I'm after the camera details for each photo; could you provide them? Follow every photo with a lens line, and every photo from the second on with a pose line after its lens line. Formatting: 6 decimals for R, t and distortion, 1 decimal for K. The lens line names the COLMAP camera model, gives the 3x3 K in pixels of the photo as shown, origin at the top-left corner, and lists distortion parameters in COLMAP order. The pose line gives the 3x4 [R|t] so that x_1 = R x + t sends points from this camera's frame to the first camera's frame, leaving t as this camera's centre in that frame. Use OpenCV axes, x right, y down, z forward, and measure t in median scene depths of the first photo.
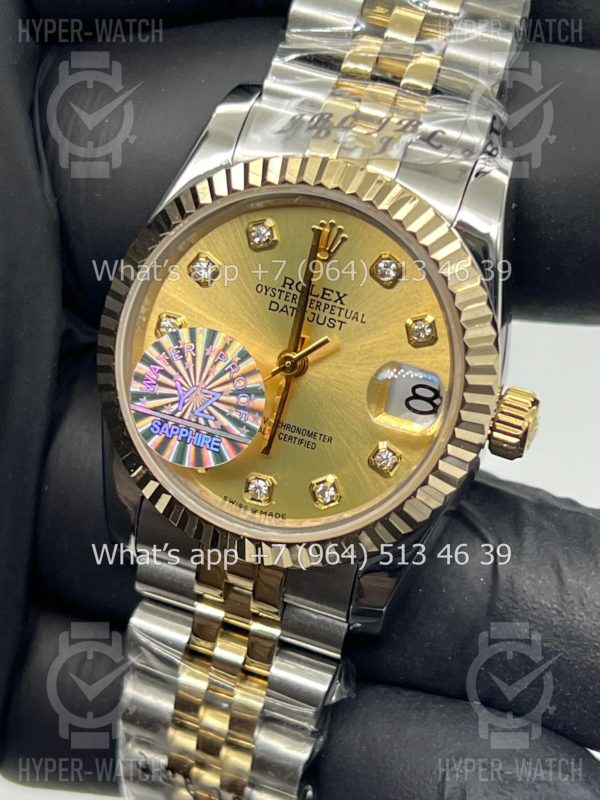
lens RADIAL K [[1801.2, 0, 300.0], [0, 1801.2, 400.0], [0, 0, 1]] dist [0.093653, -0.118553]
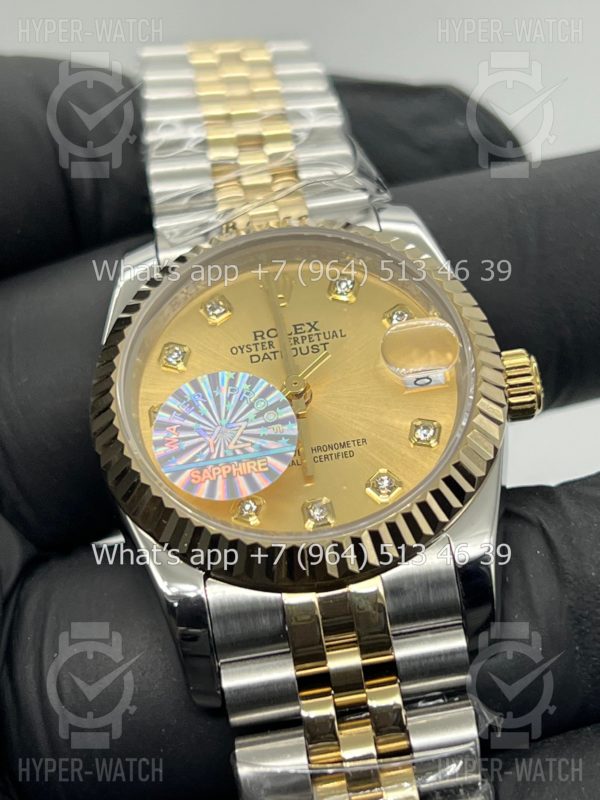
lens RADIAL K [[1801.2, 0, 300.0], [0, 1801.2, 400.0], [0, 0, 1]] dist [0.093653, -0.118553]
pose [[0.897976, -0.271677, 0.346165, -0.345049], [0.423722, 0.746099, -0.513611, 0.490170], [-0.118737, 0.607888, 0.785094, 0.227155]]
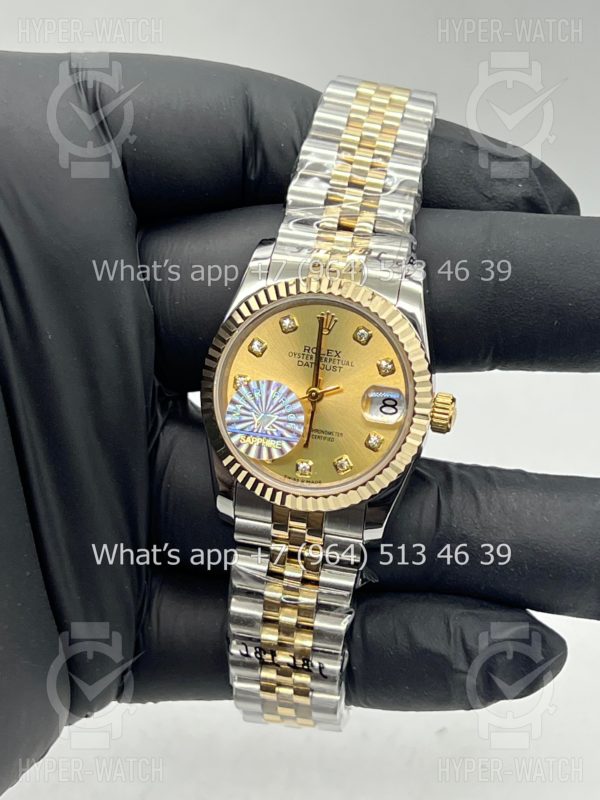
lens RADIAL K [[1801.2, 0, 300.0], [0, 1801.2, 400.0], [0, 0, 1]] dist [0.093653, -0.118553]
pose [[0.990238, -0.120009, 0.070901, -0.144015], [0.123670, 0.991077, -0.049713, 0.070756], [-0.064302, 0.057996, 0.996244, -0.749855]]
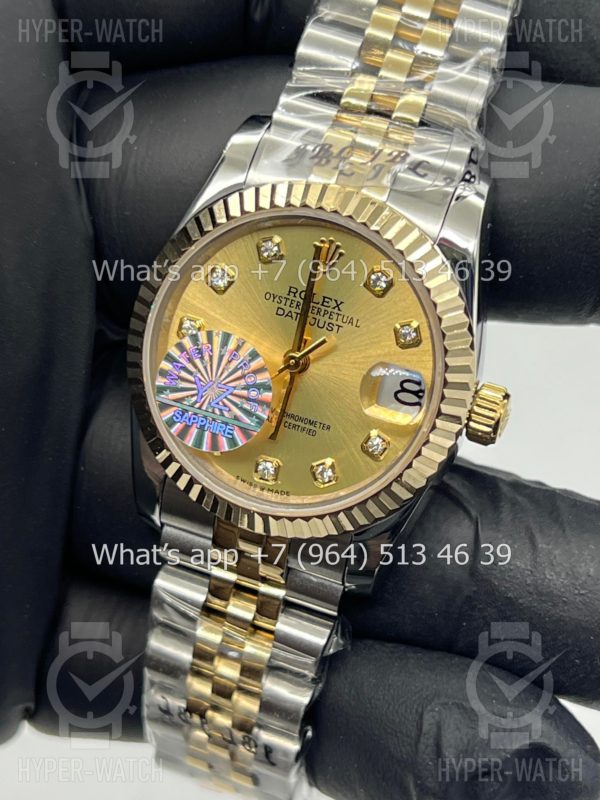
lens RADIAL K [[1801.2, 0, 300.0], [0, 1801.2, 400.0], [0, 0, 1]] dist [0.093653, -0.118553]
pose [[0.999950, 0.005506, -0.008289, 0.007974], [-0.005270, 0.999587, 0.028239, -0.028264], [0.008441, -0.028194, 0.999567, -0.154250]]
